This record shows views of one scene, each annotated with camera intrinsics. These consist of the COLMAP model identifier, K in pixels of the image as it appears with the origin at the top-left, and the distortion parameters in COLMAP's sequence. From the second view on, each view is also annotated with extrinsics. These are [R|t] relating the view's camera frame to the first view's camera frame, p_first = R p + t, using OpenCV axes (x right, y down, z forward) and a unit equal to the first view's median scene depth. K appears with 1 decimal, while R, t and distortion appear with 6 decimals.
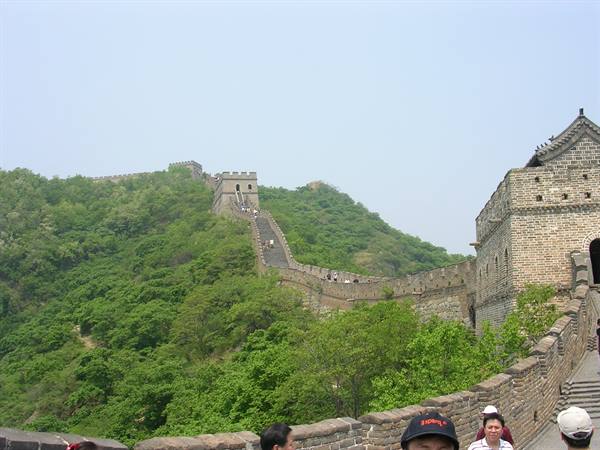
lens RADIAL K [[676.6, 0, 300.0], [0, 676.6, 225.0], [0, 0, 1]] dist [-0.182452, 0.060661]
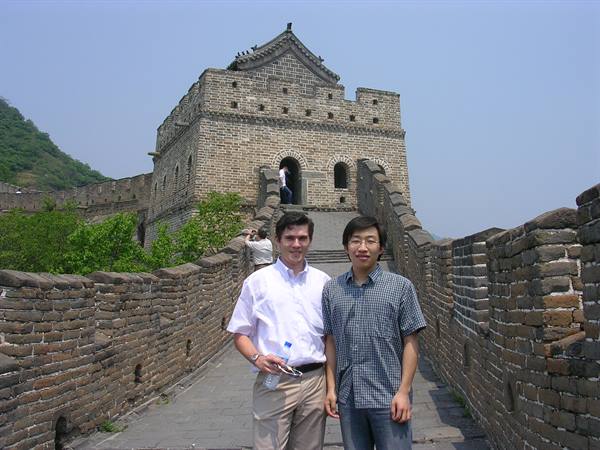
lens RADIAL K [[676.6, 0, 300.0], [0, 676.6, 225.0], [0, 0, 1]] dist [-0.182452, 0.060661]
pose [[0.876872, 0.093573, 0.471530, 0.020053], [-0.134929, 0.989351, 0.054587, 0.059928], [-0.461401, -0.111489, 0.880159, 0.122438]]
